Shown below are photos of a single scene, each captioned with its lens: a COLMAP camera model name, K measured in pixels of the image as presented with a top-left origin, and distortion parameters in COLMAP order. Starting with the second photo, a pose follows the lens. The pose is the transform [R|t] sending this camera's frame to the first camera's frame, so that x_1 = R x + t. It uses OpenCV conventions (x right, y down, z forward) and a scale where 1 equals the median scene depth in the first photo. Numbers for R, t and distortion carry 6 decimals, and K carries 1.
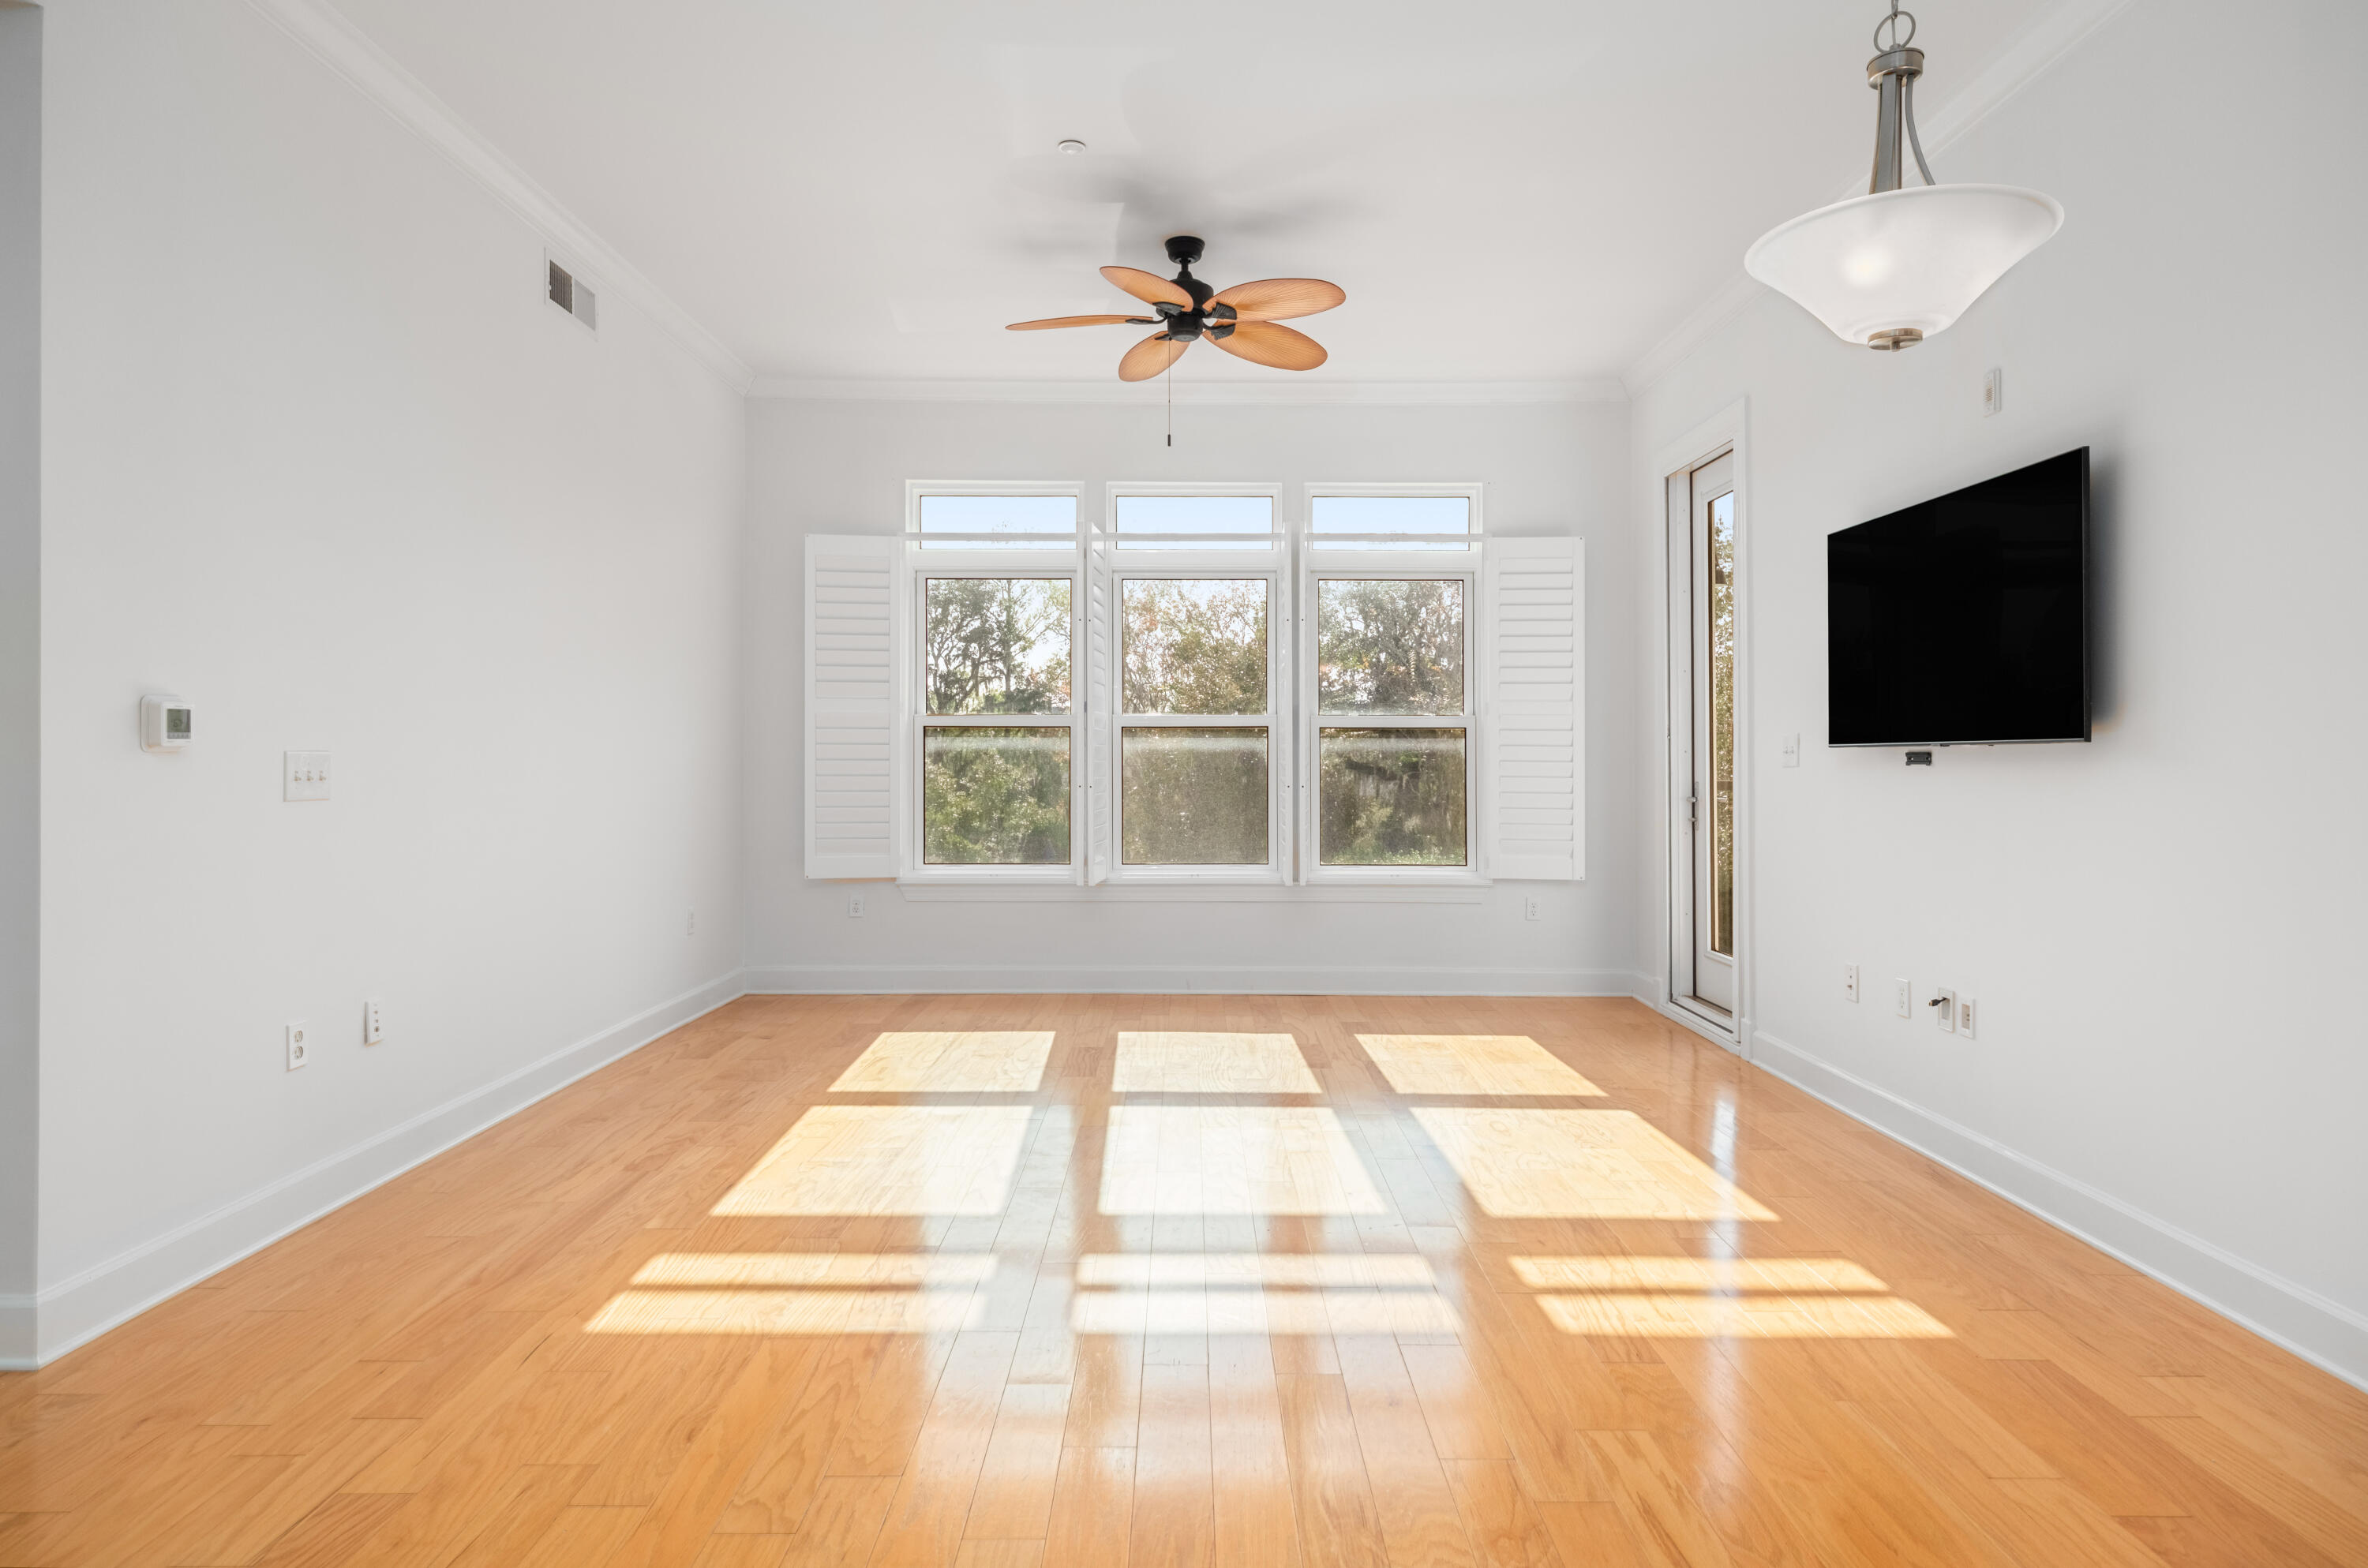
lens RADIAL K [[1419.9, 0, 1193.7], [0, 1419.9, 778.0], [0, 0, 1]] dist [0.018205, -0.002741]
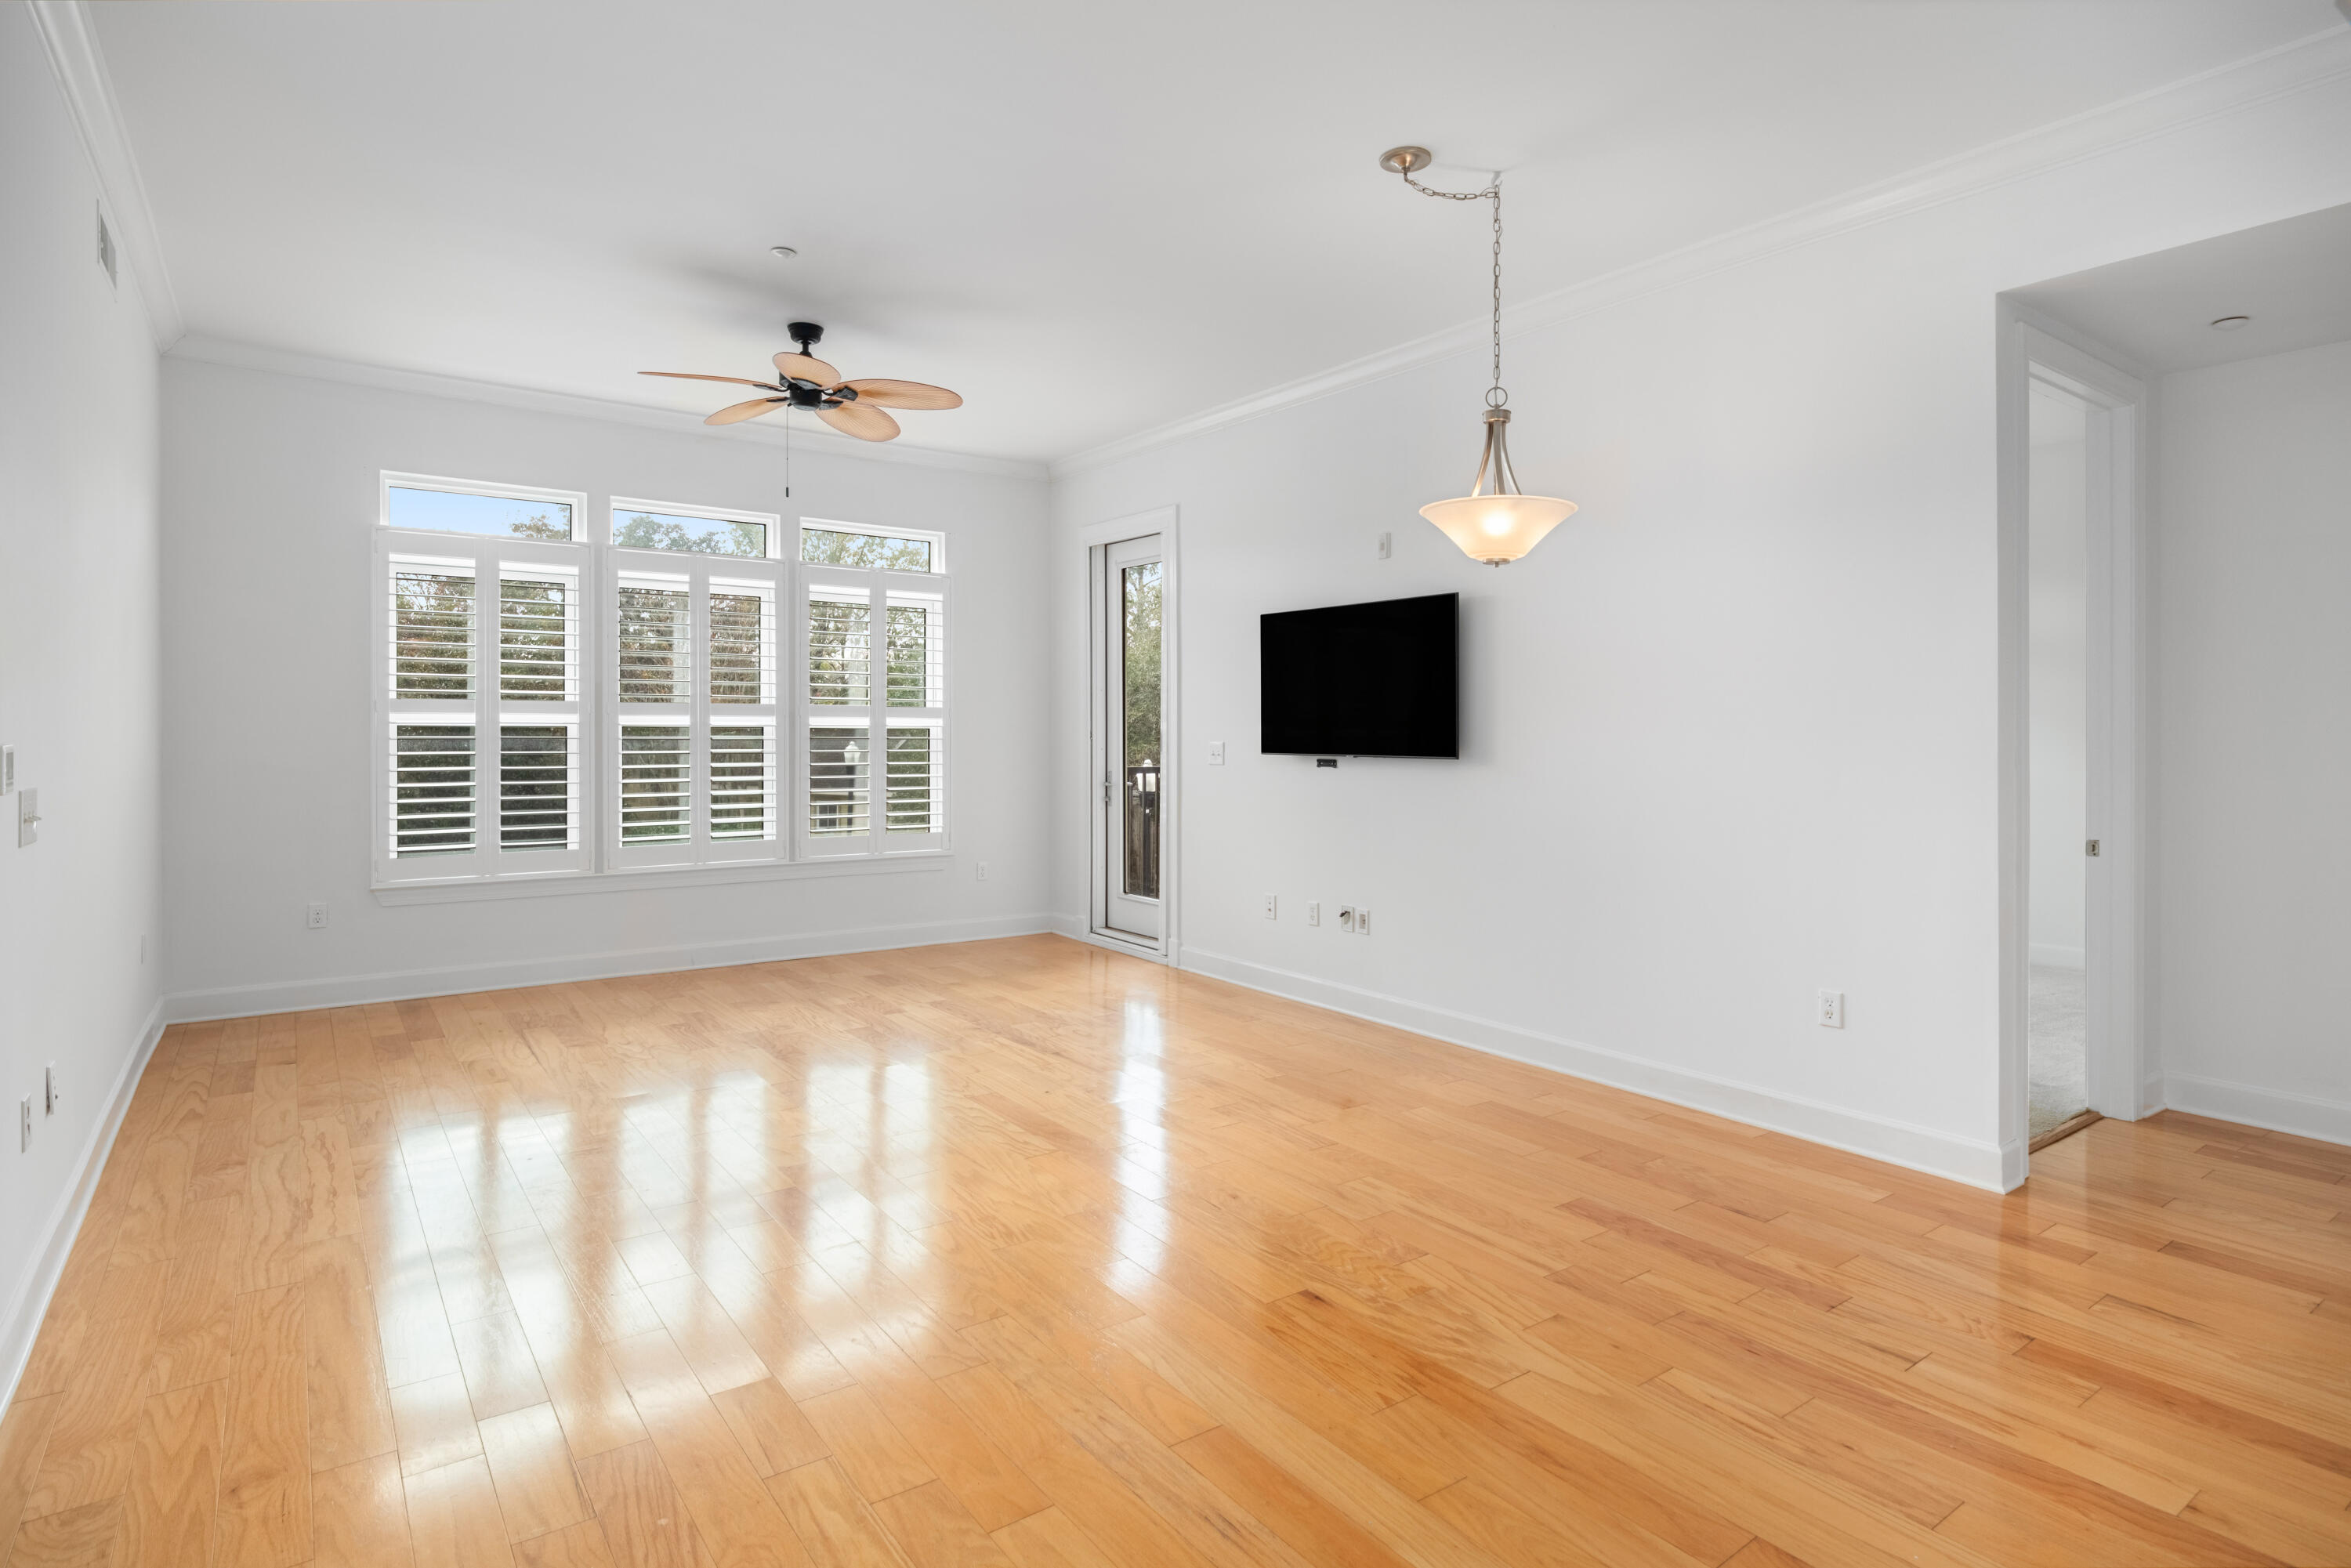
lens RADIAL K [[1273.8, 0, 1225.2], [0, 1273.8, 766.9], [0, 0, 1]] dist [0.018172, -0.002803]
pose [[0.796928, -0.014842, 0.603891, -0.434481], [0.002102, 0.999760, 0.021797, -0.040591], [-0.604070, -0.016101, 0.796768, -0.065828]]
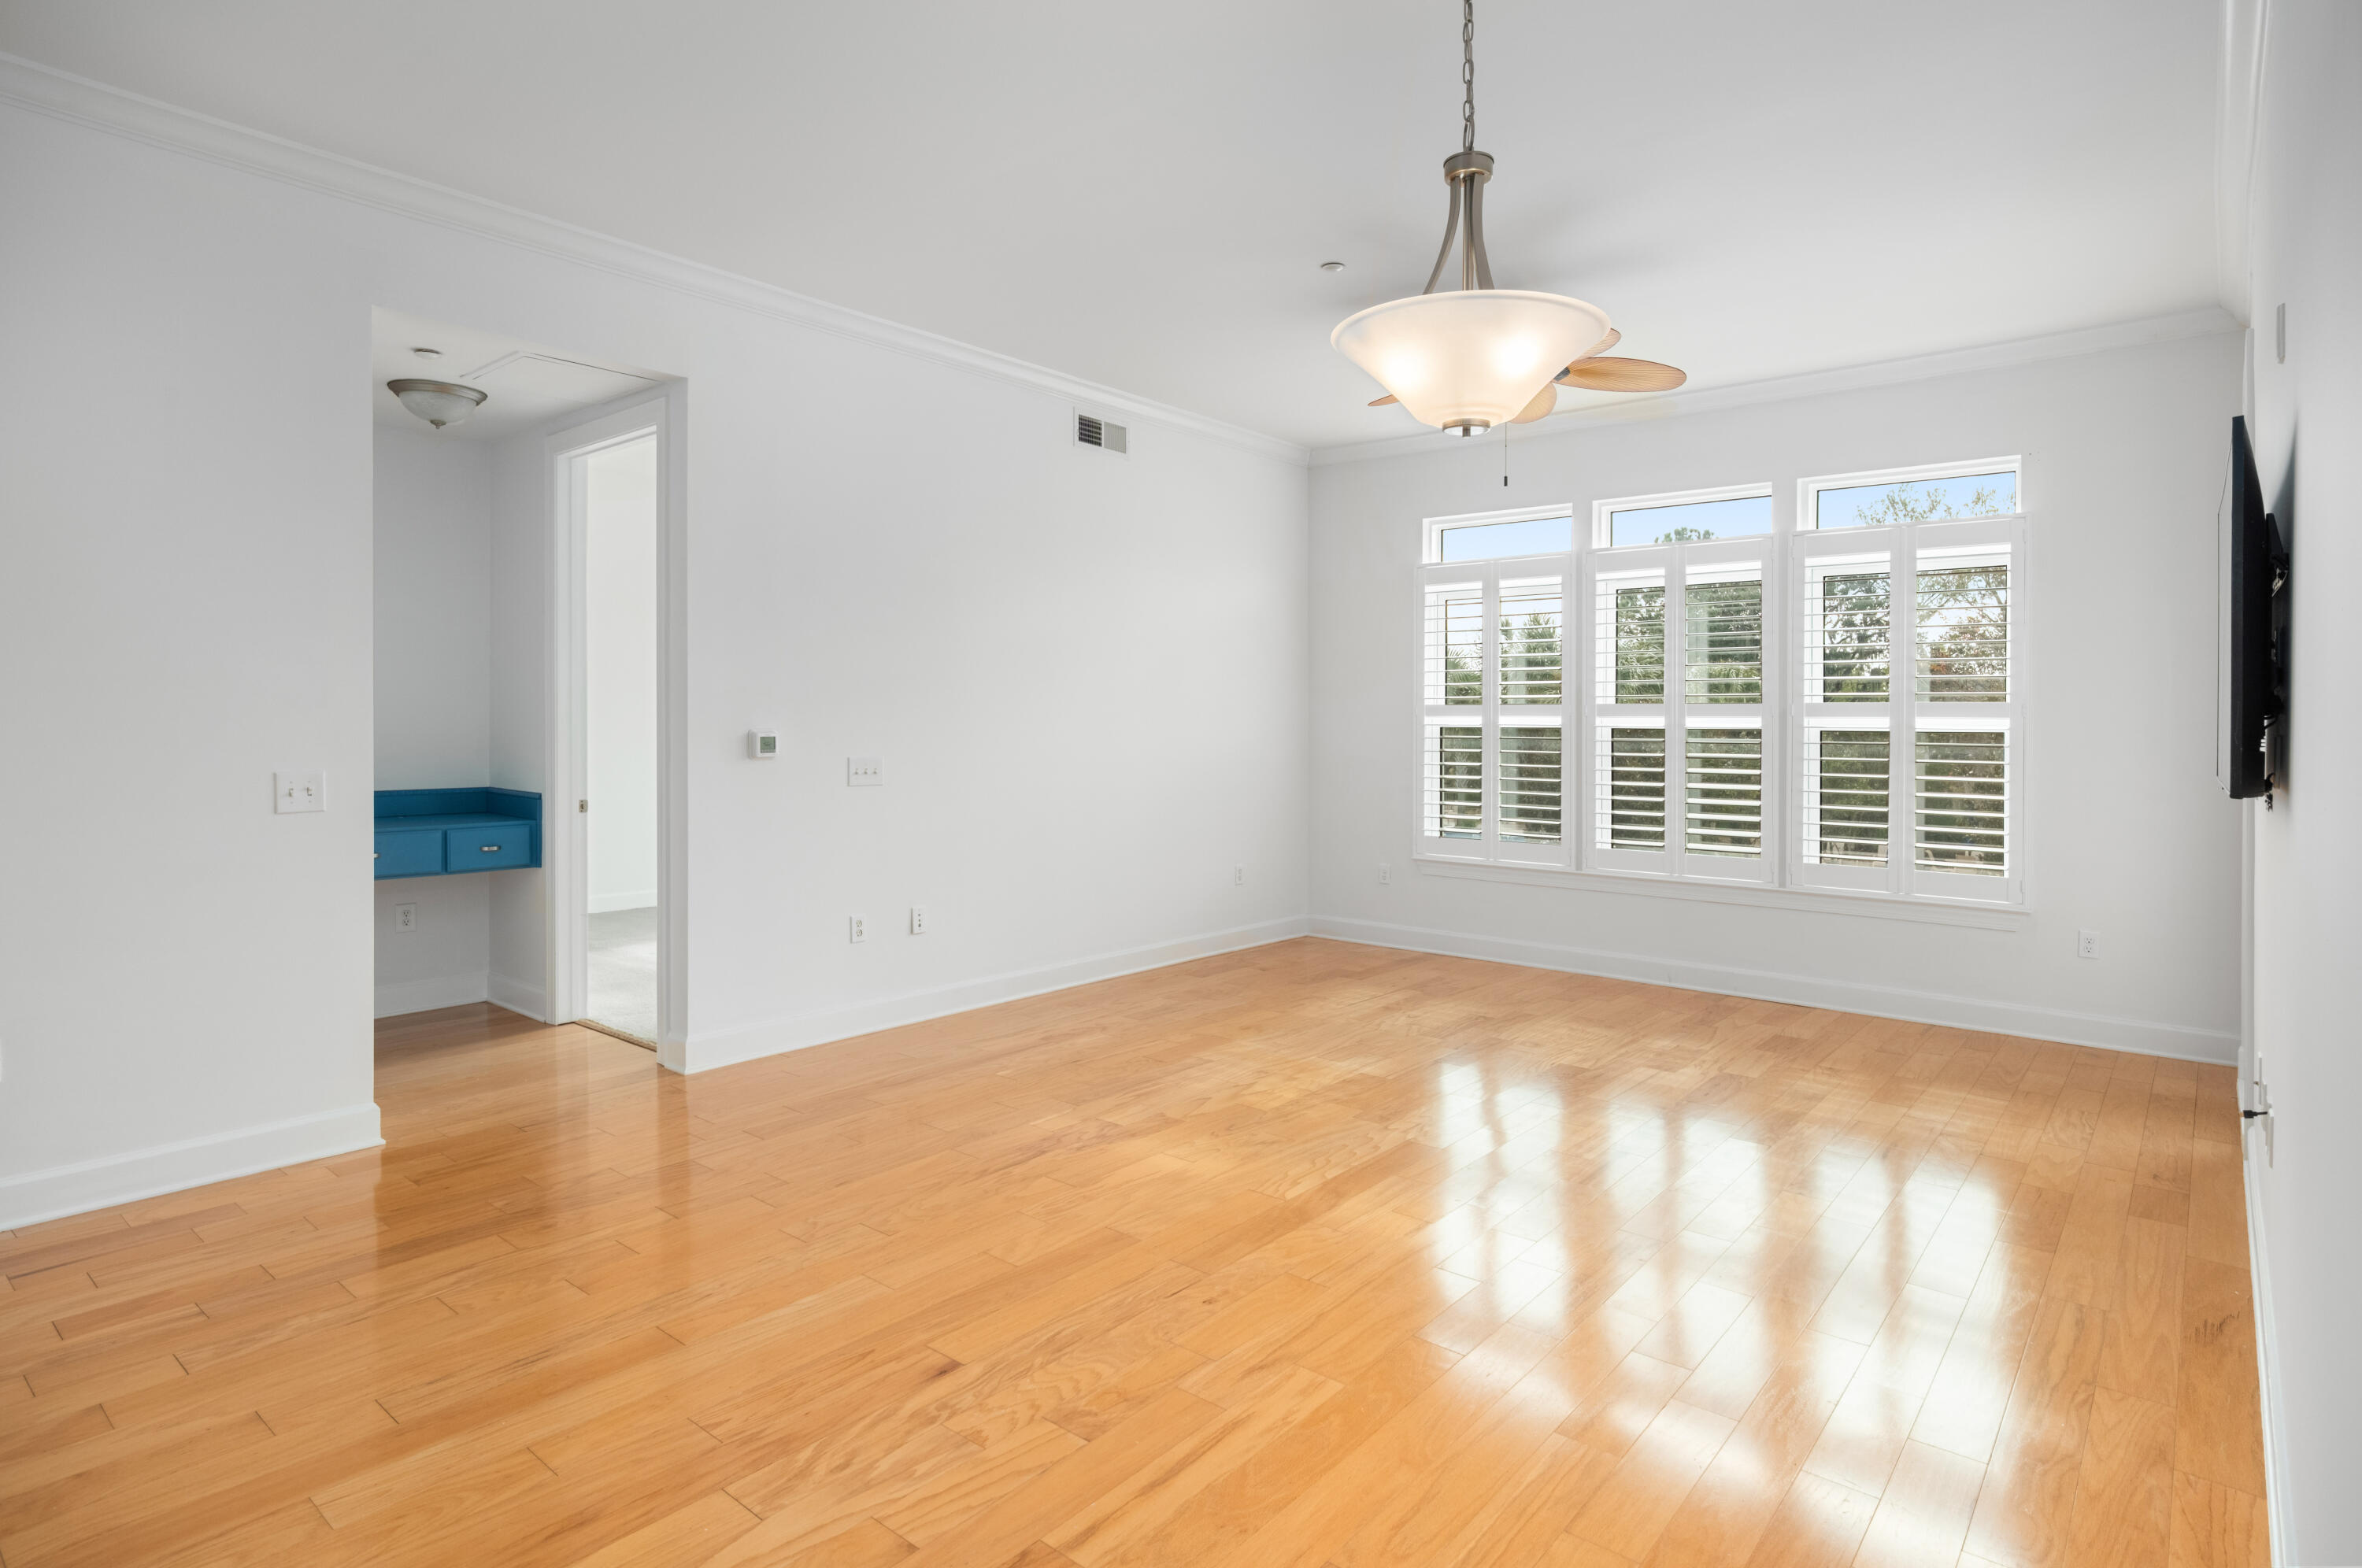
lens RADIAL K [[1279.7, 0, 1118.9], [0, 1279.7, 757.2], [0, 0, 1]] dist [0.018172, -0.002803]
pose [[0.740640, 0.021492, -0.671558, 0.509248], [-0.014287, 0.999766, 0.016239, -0.038640], [0.671750, -0.002433, 0.740774, 0.062181]]
